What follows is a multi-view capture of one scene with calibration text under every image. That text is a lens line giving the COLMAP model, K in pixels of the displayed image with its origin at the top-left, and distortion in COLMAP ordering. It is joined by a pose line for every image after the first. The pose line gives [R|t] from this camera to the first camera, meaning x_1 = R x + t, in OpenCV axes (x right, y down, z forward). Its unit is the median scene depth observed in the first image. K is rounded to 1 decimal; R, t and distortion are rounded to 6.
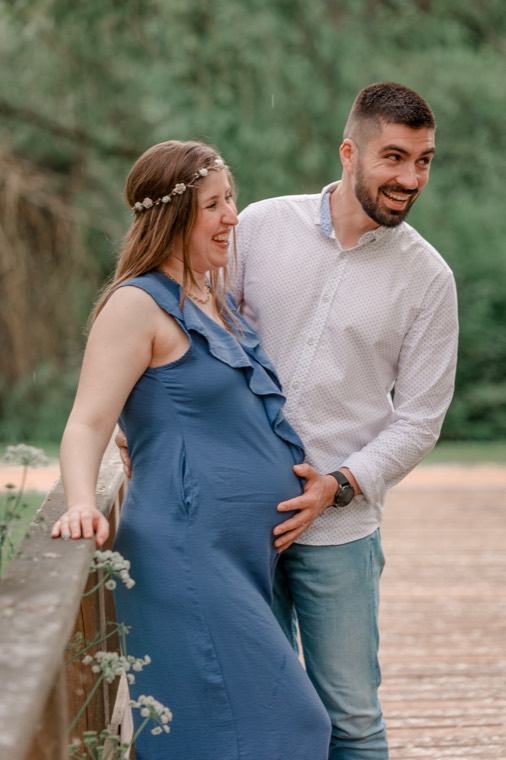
lens RADIAL K [[2445.6, 0, 253.0], [0, 2445.6, 380.0], [0, 0, 1]] dist [-0.470845, 1.556202]
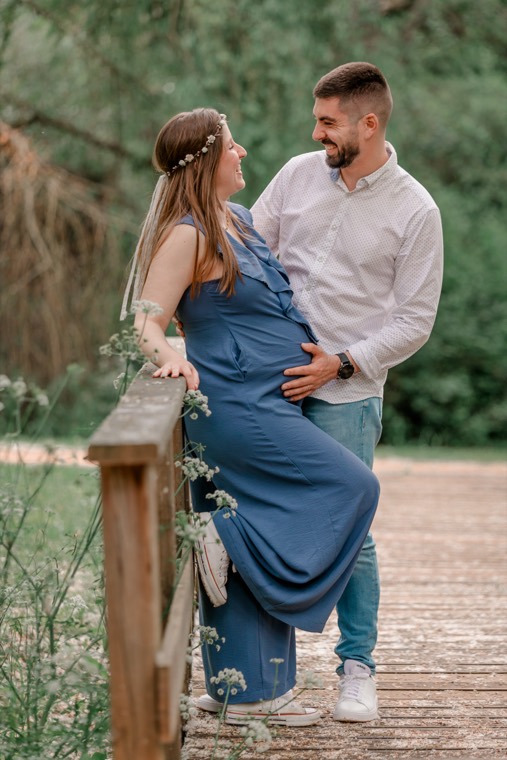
lens RADIAL K [[2781.9, 0, 288.7], [0, 2781.9, 382.7], [0, 0, 1]] dist [-4.702244, 157.015100]
pose [[0.999922, 0.010316, 0.007058, -0.006096], [-0.010157, 0.999703, -0.022146, 0.040069], [-0.007284, 0.022073, 0.999730, -0.241125]]
